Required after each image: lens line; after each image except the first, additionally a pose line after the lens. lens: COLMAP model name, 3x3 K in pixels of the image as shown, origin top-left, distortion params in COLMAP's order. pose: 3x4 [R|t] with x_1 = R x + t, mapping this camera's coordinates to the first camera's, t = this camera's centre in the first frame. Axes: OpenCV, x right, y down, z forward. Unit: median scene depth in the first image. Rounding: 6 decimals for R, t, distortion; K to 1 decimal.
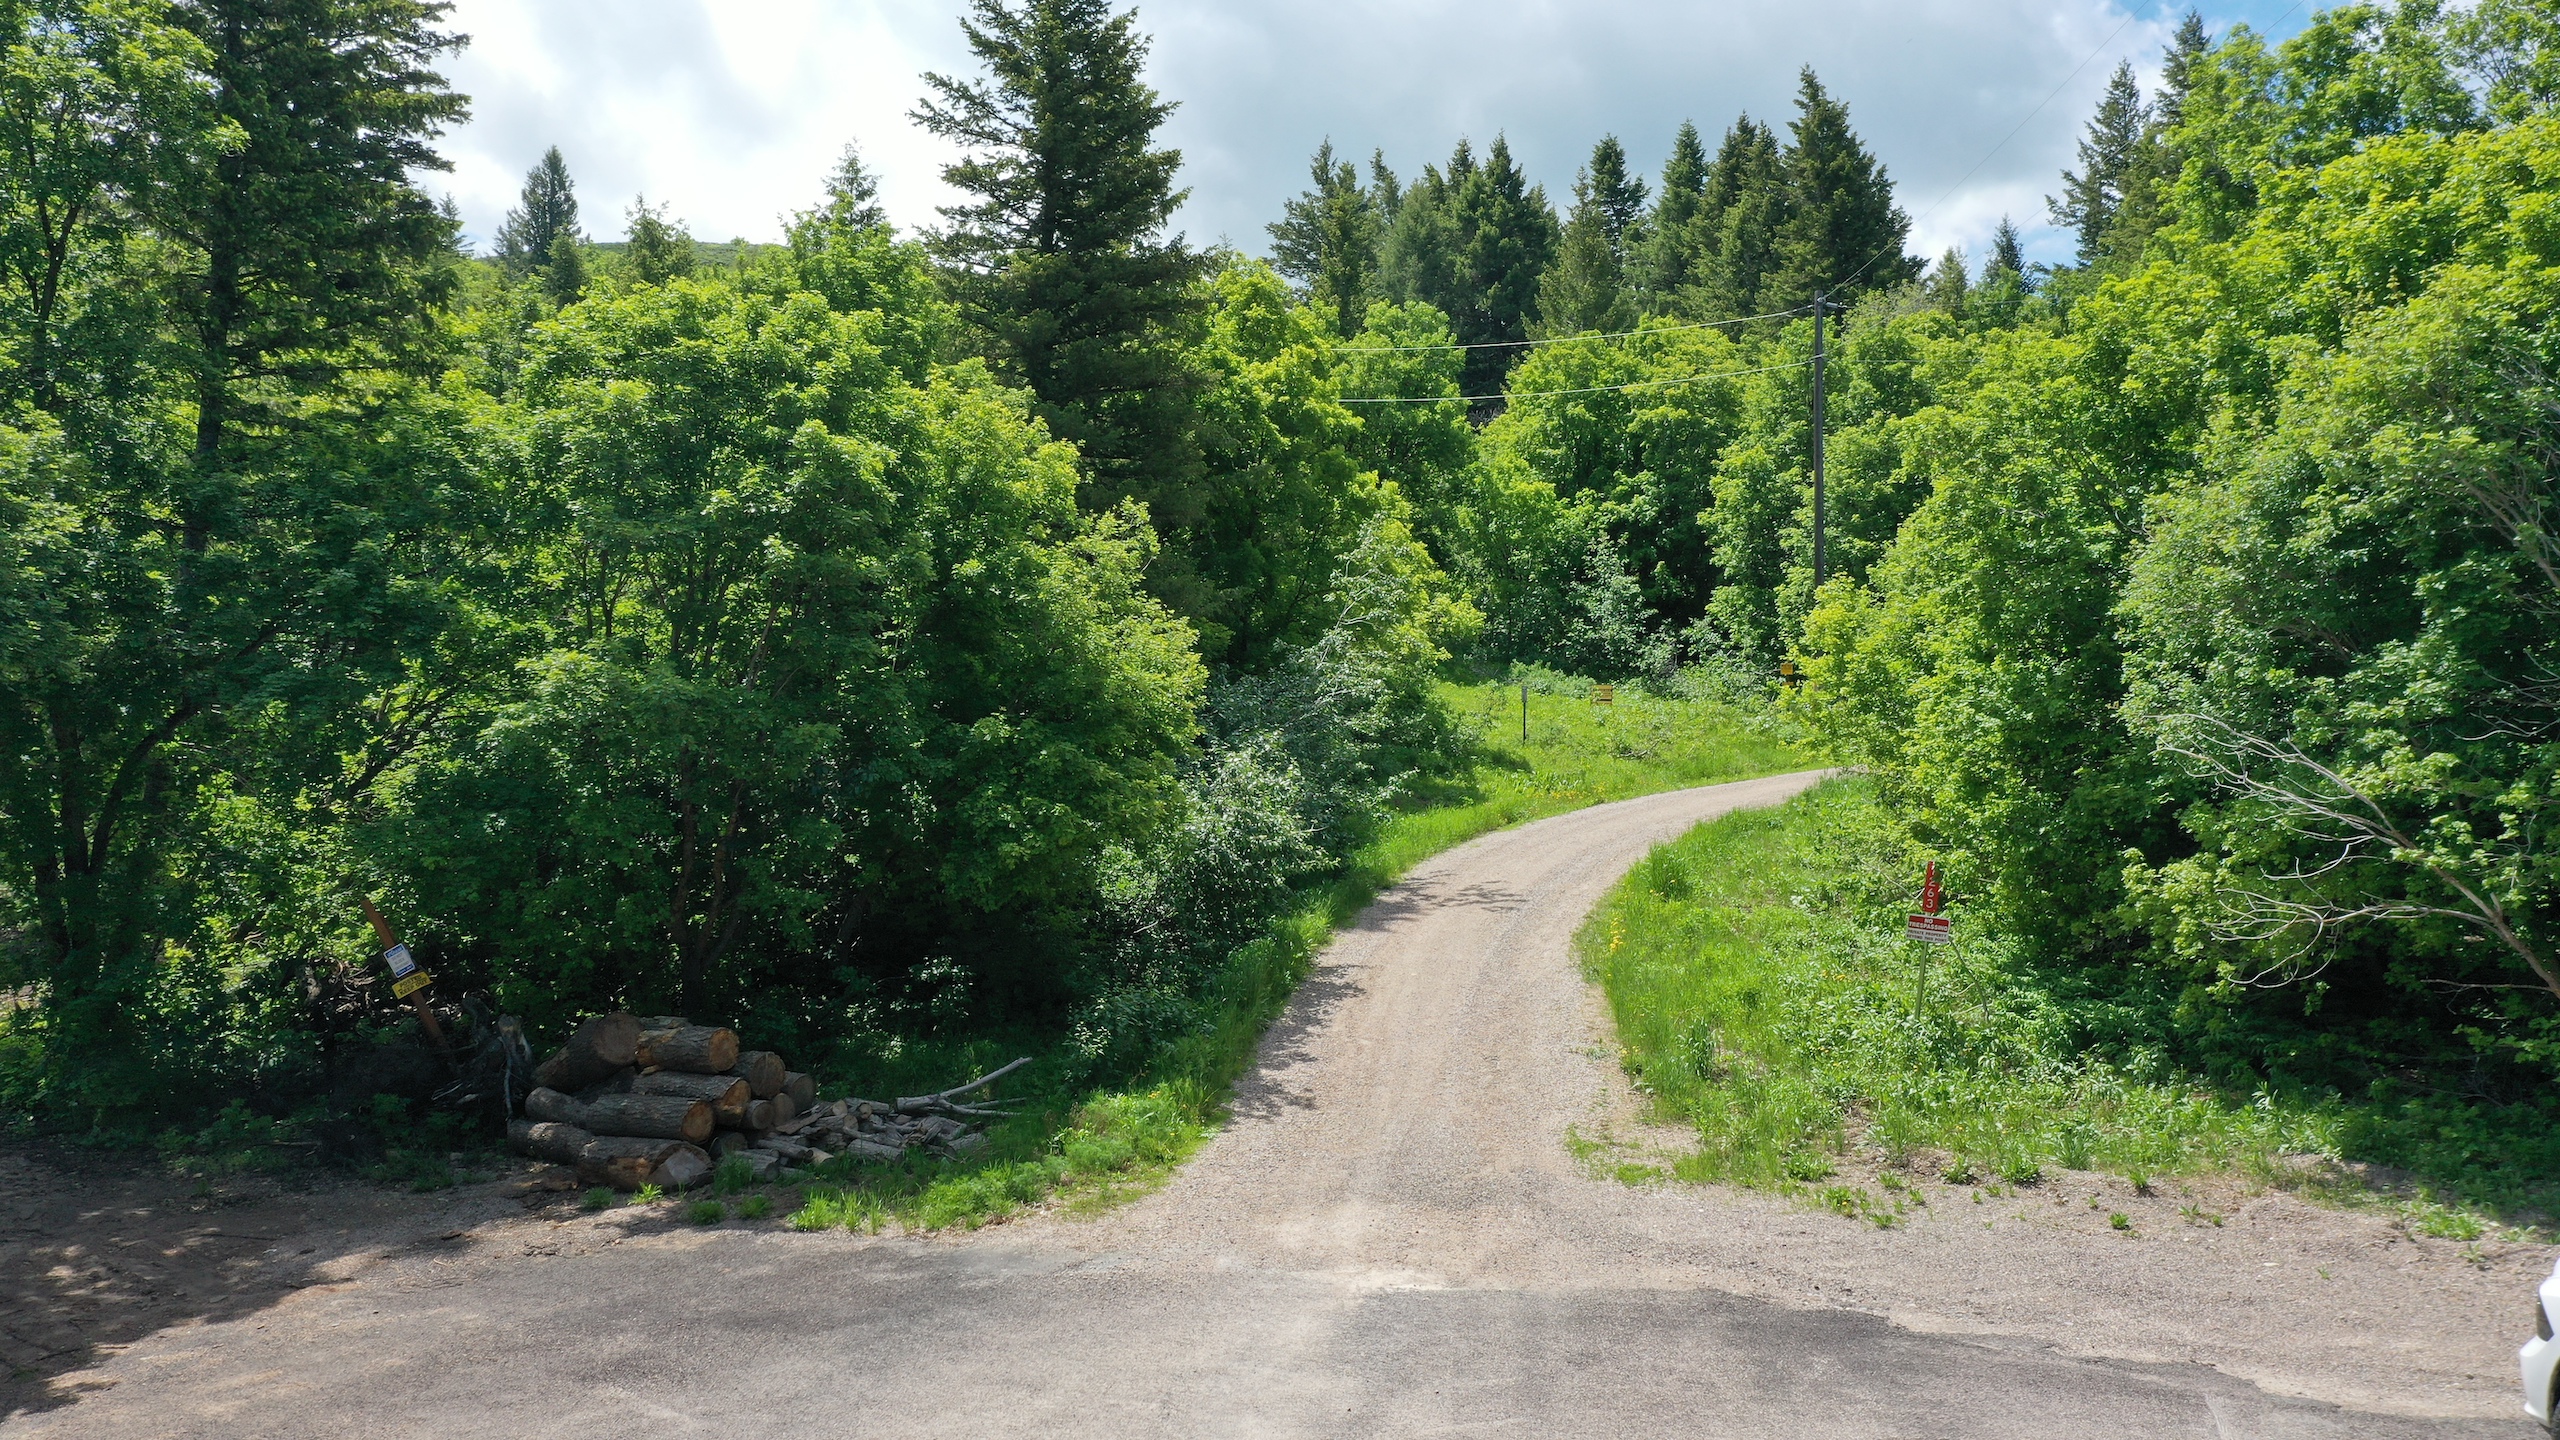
lens RADIAL K [[2048.1, 0, 1278.1], [0, 2048.1, 718.3], [0, 0, 1]] dist [0.021175, 0.012958]
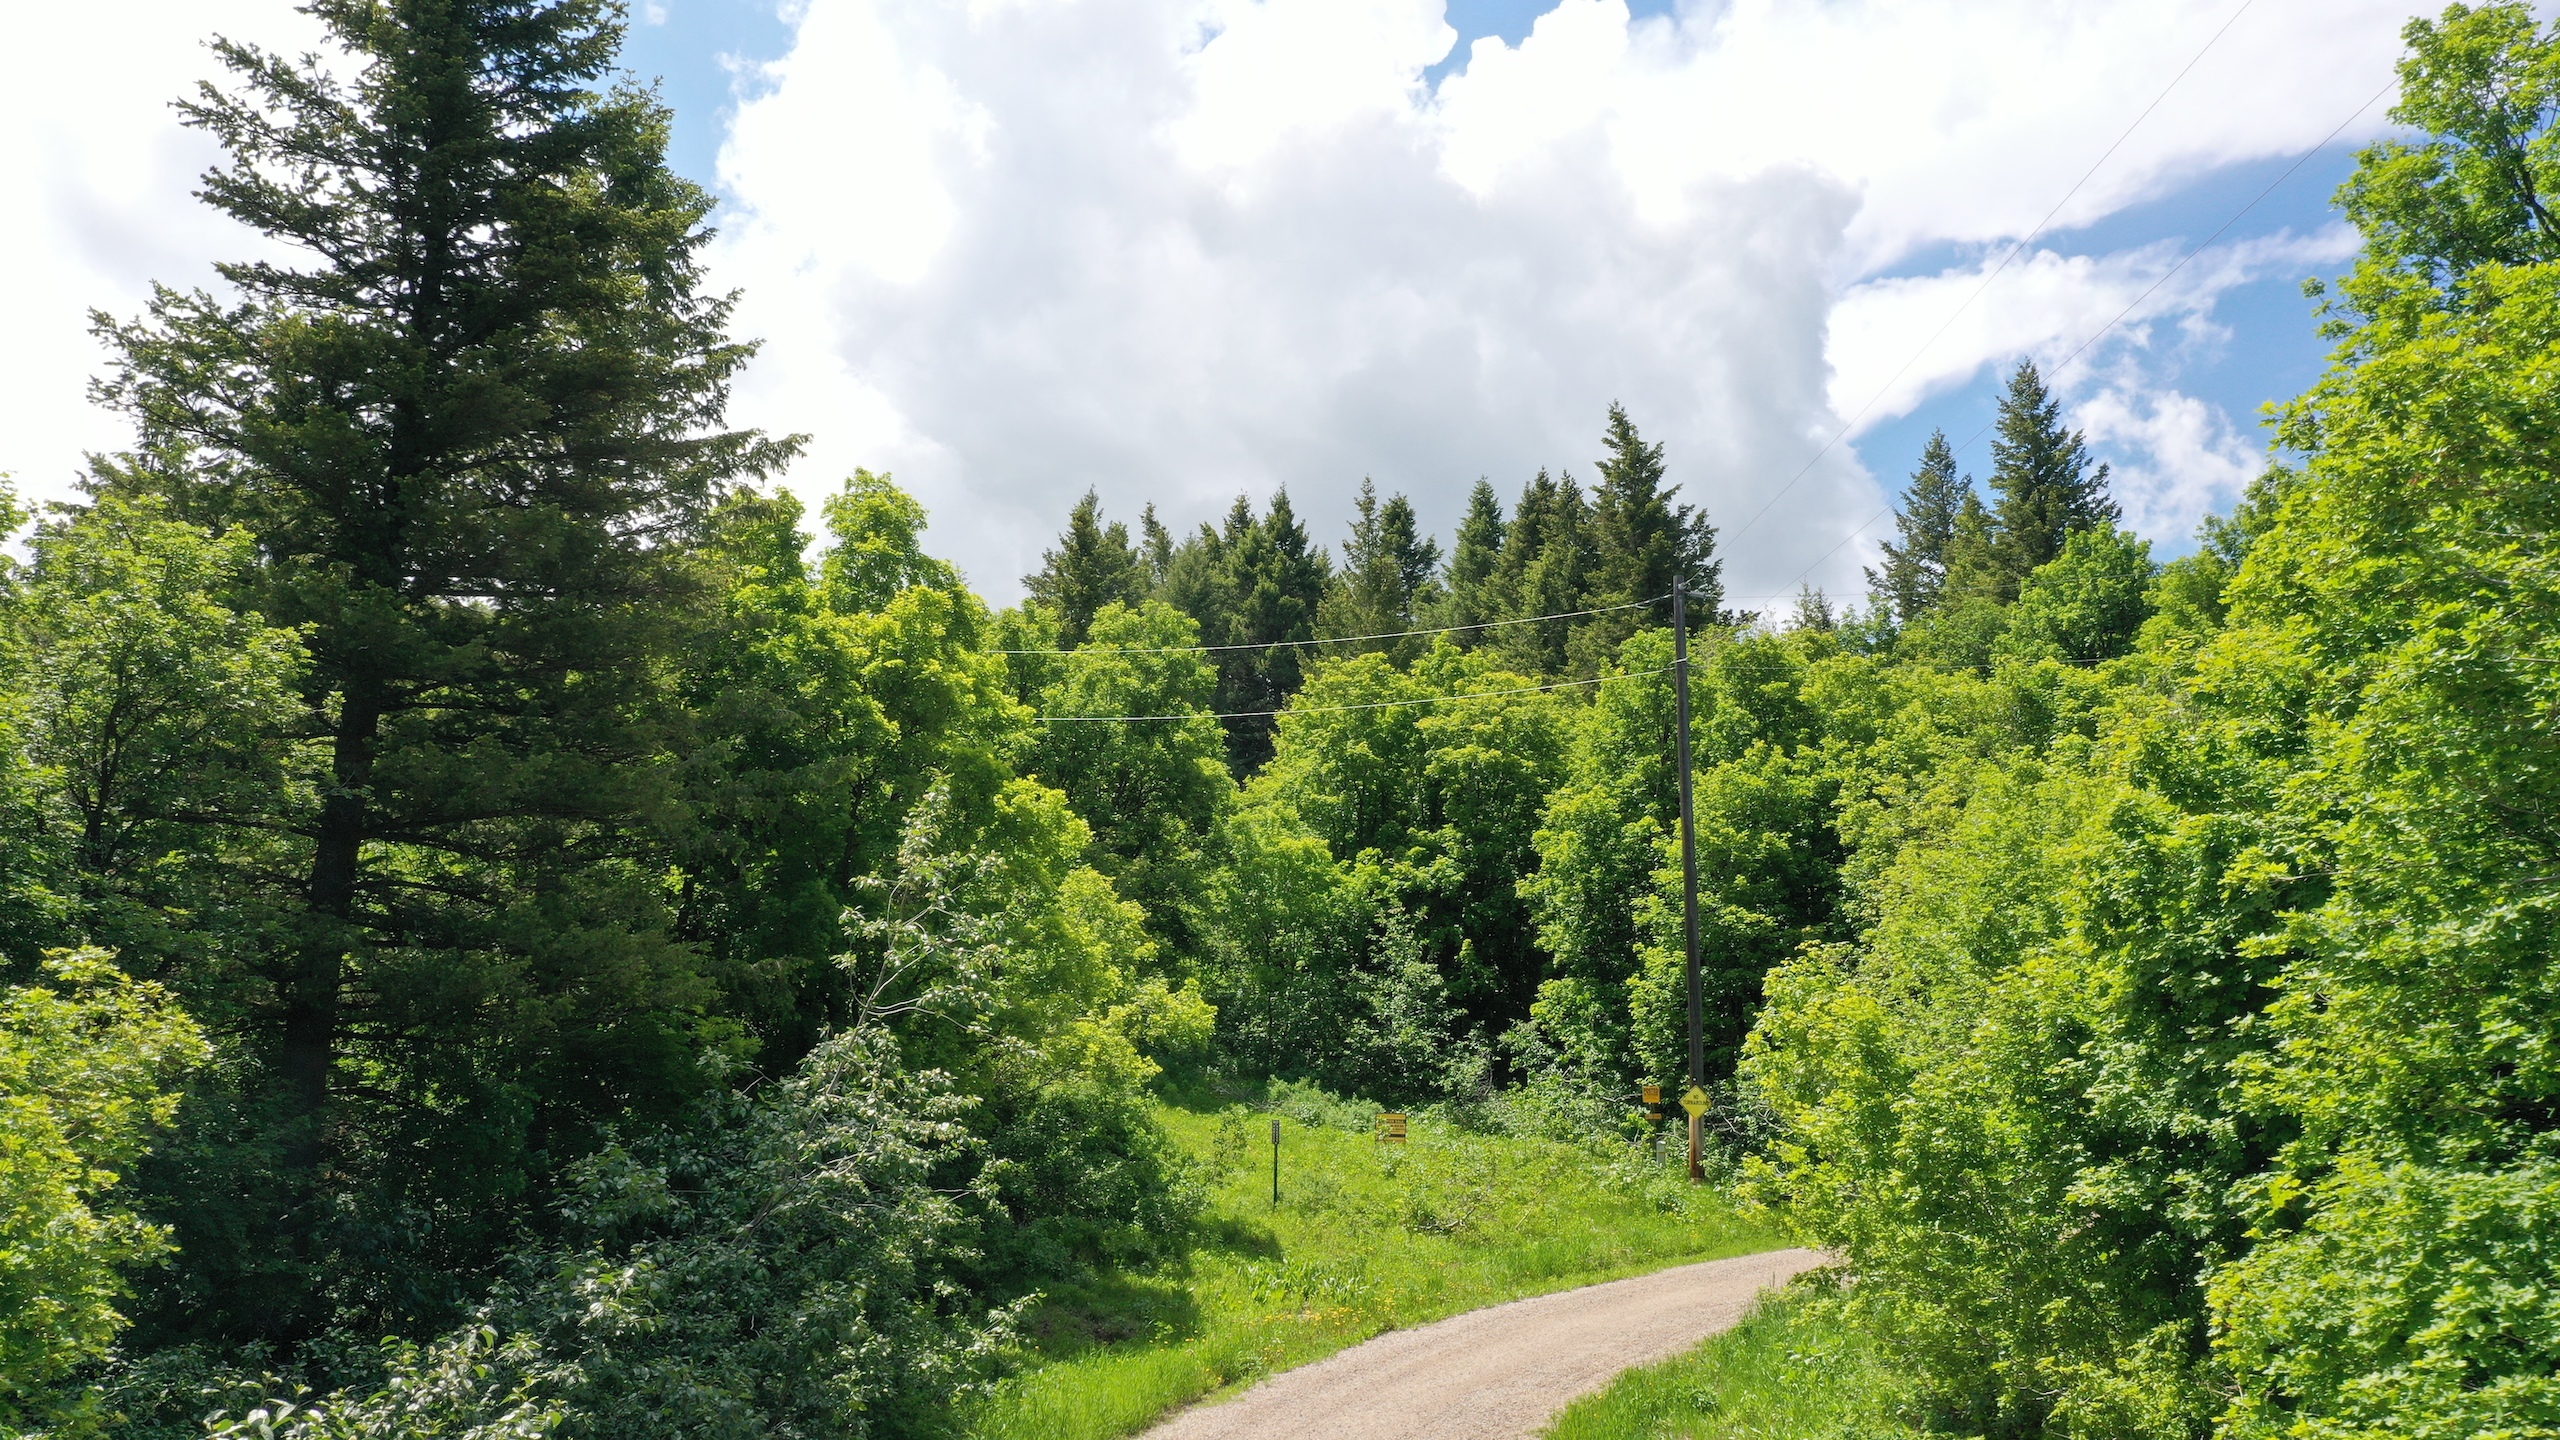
lens RADIAL K [[2048.1, 0, 1278.1], [0, 2048.1, 718.3], [0, 0, 1]] dist [0.021175, 0.012958]
pose [[0.994881, 0.026549, 0.097504, 0.041652], [-0.007148, 0.980943, -0.194166, -0.011256], [-0.100801, 0.192475, 0.976111, 0.257595]]
